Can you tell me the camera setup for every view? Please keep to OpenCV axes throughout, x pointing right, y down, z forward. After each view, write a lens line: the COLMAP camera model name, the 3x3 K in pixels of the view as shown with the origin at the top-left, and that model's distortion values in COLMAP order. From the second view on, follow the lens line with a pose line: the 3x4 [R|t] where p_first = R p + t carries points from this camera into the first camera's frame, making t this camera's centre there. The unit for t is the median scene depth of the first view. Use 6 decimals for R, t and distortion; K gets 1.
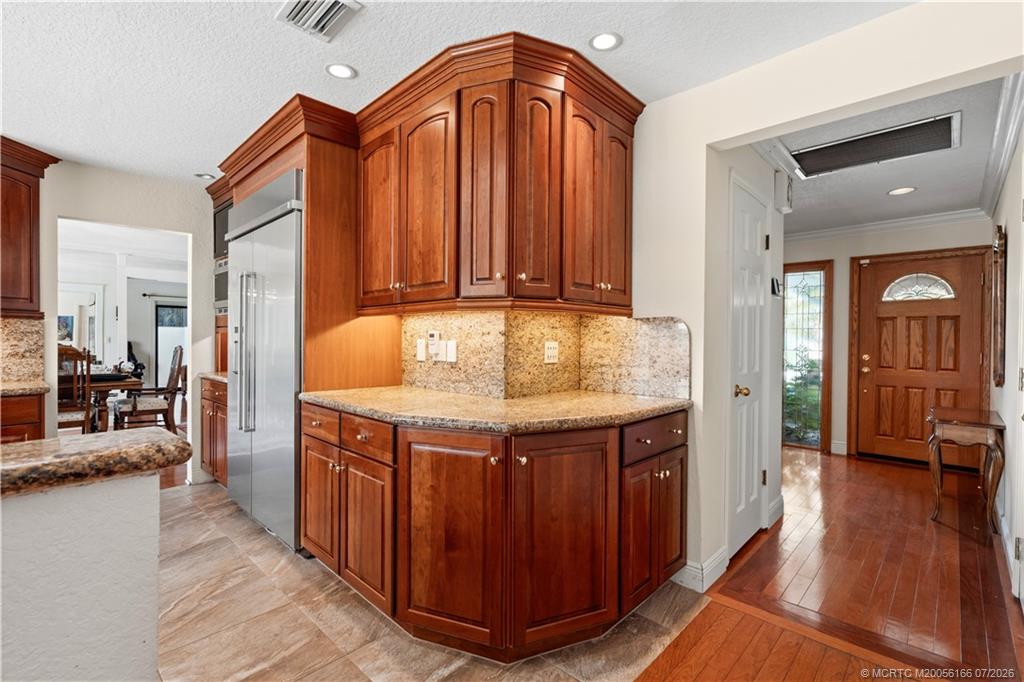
lens RADIAL K [[462.4, 0, 512.0], [0, 462.4, 341.0], [0, 0, 1]] dist [-0.003876, 0.000714]
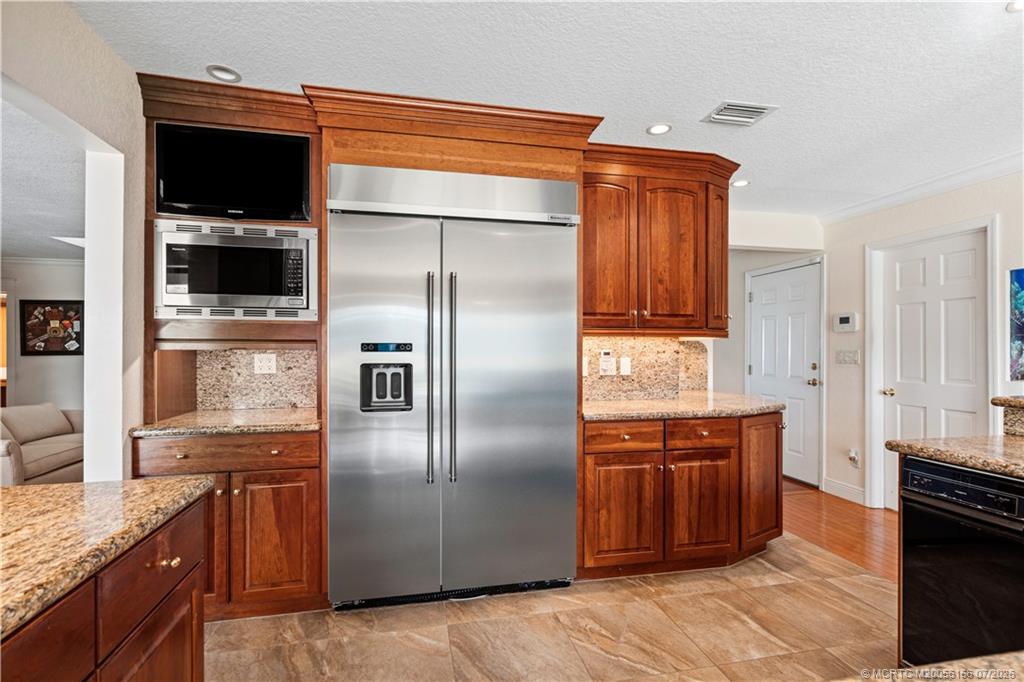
lens RADIAL K [[489.4, 0, 510.9], [0, 489.4, 350.2], [0, 0, 1]] dist [0.001938, 0.000418]
pose [[0.555474, -0.005053, 0.831519, -1.538959], [0.006280, 0.999979, 0.001882, -0.027809], [-0.831511, 0.004176, 0.555493, 0.598959]]
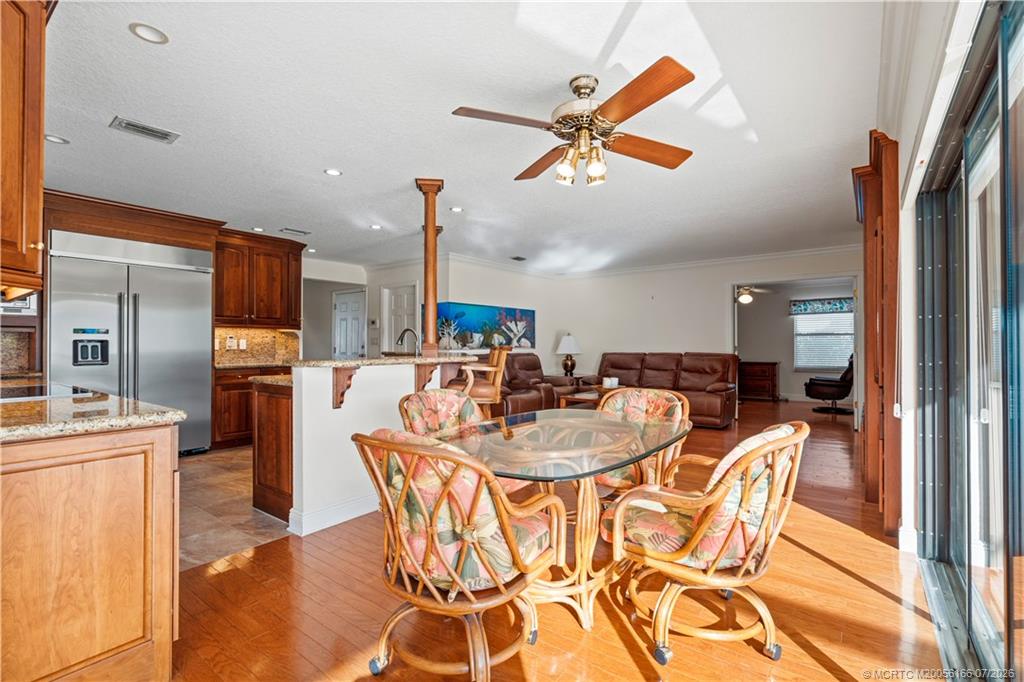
lens RADIAL K [[462.4, 0, 512.0], [0, 462.4, 341.0], [0, 0, 1]] dist [-0.003876, 0.000714]
pose [[-0.116880, 0.000700, 0.993146, -2.816763], [0.003941, 0.999992, -0.000241, 0.011882], [-0.993138, 0.003886, -0.116882, -0.040233]]
